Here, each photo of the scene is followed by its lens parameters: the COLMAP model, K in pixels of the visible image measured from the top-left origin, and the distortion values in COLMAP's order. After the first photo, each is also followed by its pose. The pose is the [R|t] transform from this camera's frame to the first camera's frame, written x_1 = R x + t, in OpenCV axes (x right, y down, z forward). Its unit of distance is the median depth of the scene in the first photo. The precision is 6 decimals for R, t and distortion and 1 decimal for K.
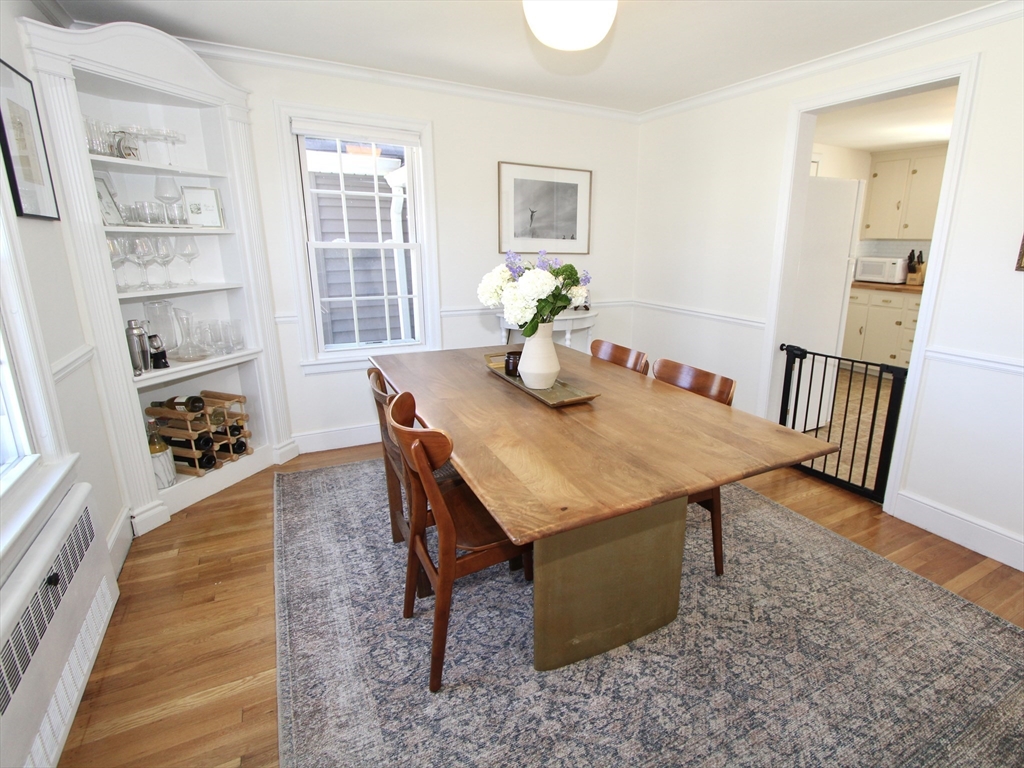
lens RADIAL K [[529.6, 0, 521.6], [0, 529.6, 384.4], [0, 0, 1]] dist [0.005745, 0.000723]
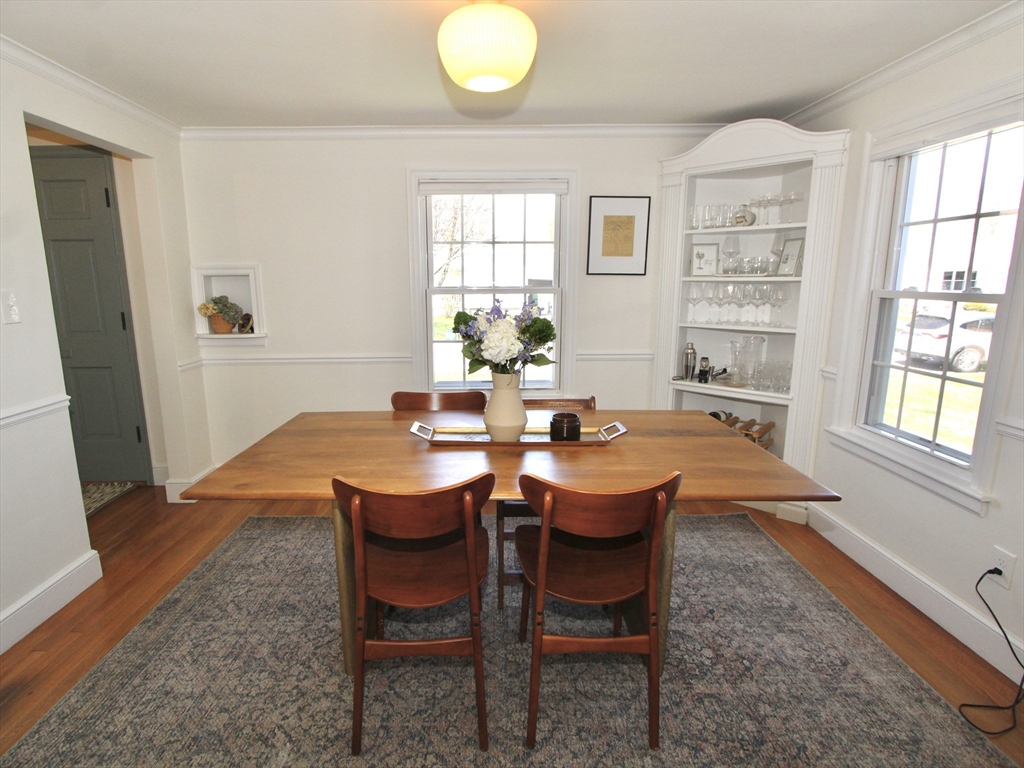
lens RADIAL K [[529.6, 0, 519.4], [0, 529.6, 381.7], [0, 0, 1]] dist [0.005745, 0.000723]
pose [[-0.385312, 0.164166, -0.908066, 1.019640], [-0.243099, 0.931229, 0.271506, -0.413696], [0.890190, 0.325365, -0.318905, 1.508688]]
